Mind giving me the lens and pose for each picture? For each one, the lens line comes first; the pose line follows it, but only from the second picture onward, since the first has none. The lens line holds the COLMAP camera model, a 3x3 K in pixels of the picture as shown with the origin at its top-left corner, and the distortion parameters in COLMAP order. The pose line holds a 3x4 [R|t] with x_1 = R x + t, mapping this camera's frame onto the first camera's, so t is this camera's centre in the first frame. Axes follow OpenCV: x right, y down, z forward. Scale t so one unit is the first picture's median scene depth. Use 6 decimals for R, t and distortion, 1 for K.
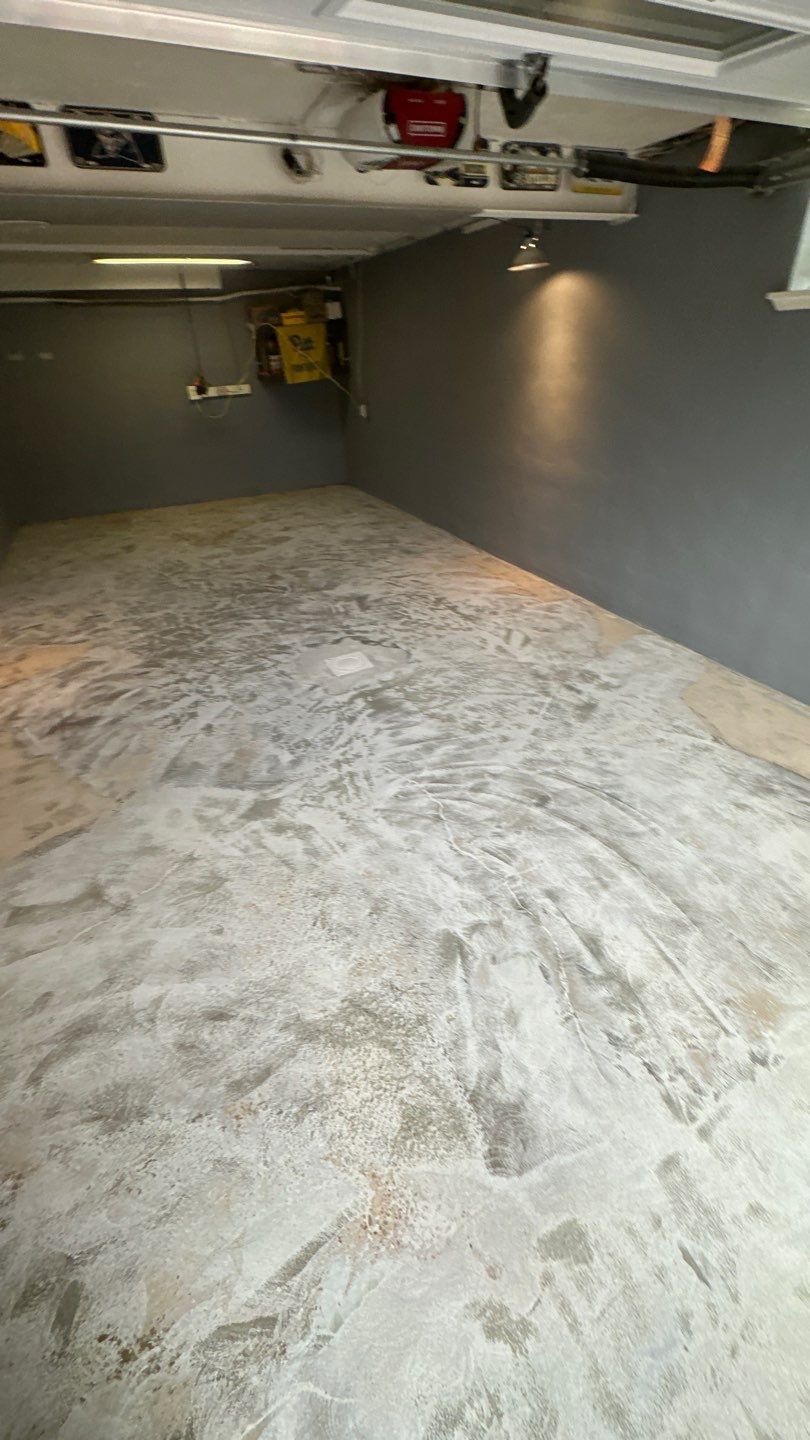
lens RADIAL K [[590.8, 0, 405.0], [0, 590.8, 720.0], [0, 0, 1]] dist [0.000569, -0.000503]
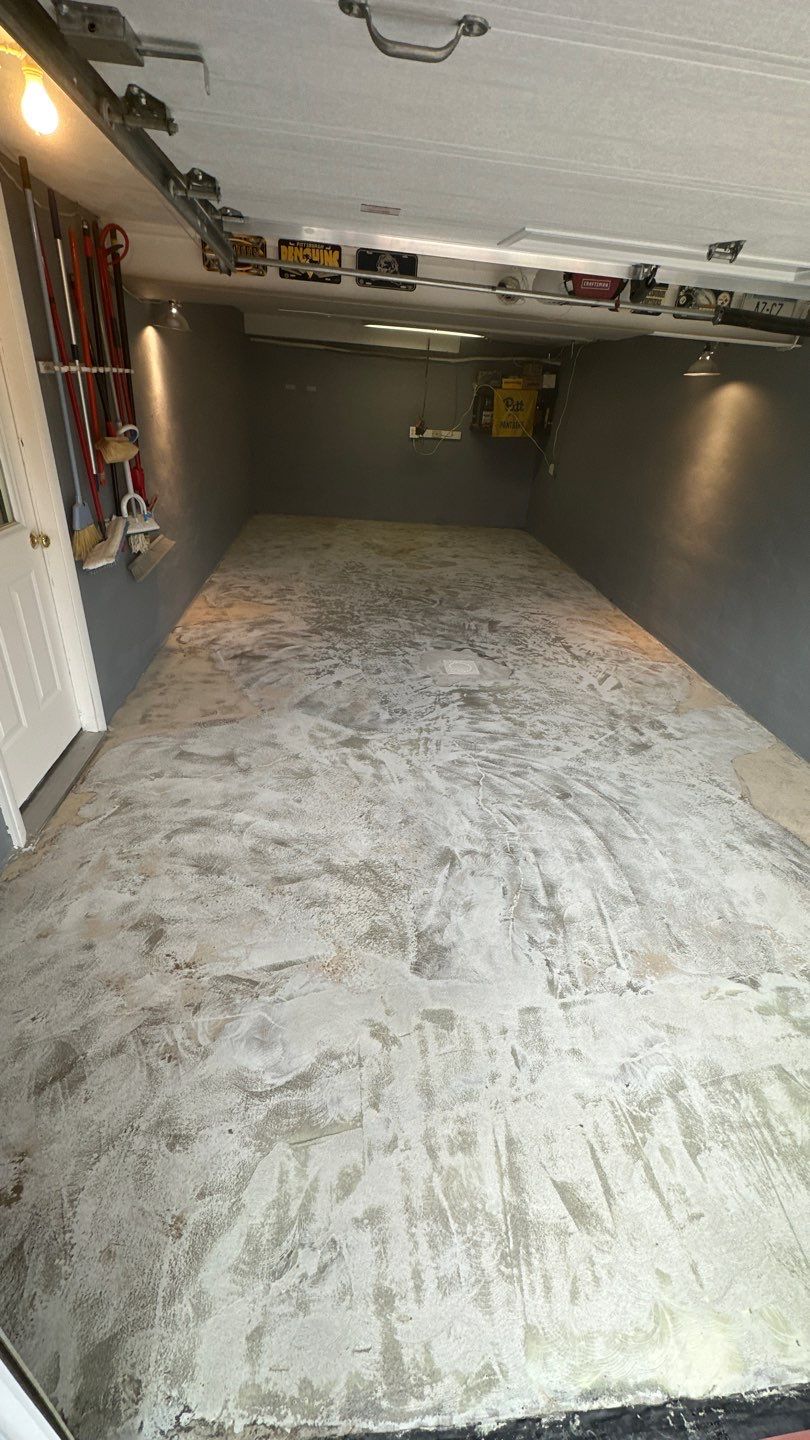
lens RADIAL K [[587.6, 0, 402.9], [0, 587.6, 723.9], [0, 0, 1]] dist [0.000660, -0.000934]
pose [[0.933425, 0.262402, -0.244670, 0.164979], [-0.275677, 0.961020, -0.021049, 0.102639], [0.229610, 0.087098, 0.969378, -0.253655]]
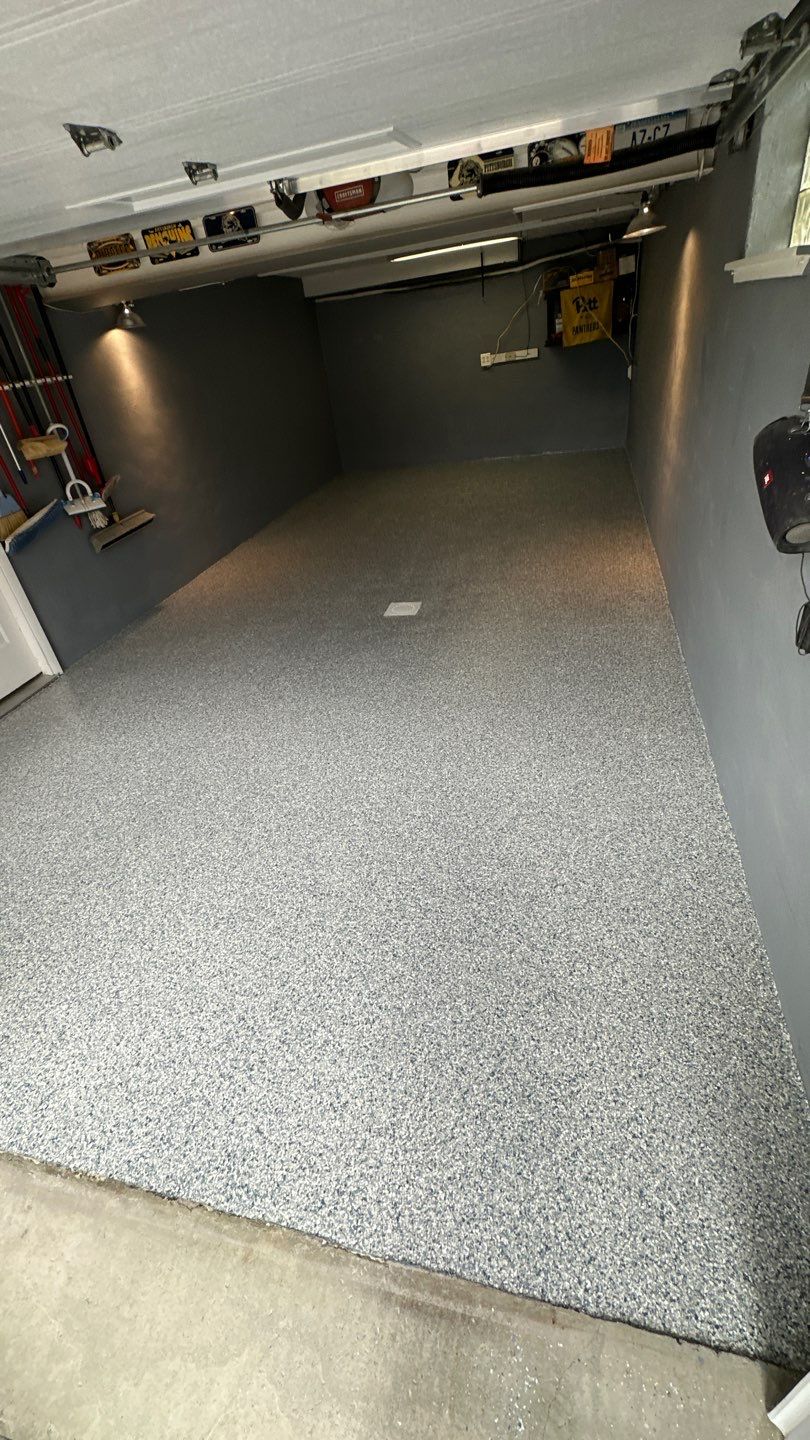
lens RADIAL K [[608.0, 0, 405.3], [0, 608.0, 724.6], [0, 0, 1]] dist [-0.000054, -0.001016]
pose [[0.777482, 0.289403, -0.558361, 0.912623], [-0.250793, 0.956855, 0.146732, -0.069670], [0.576736, 0.025951, 0.816519, -0.004501]]
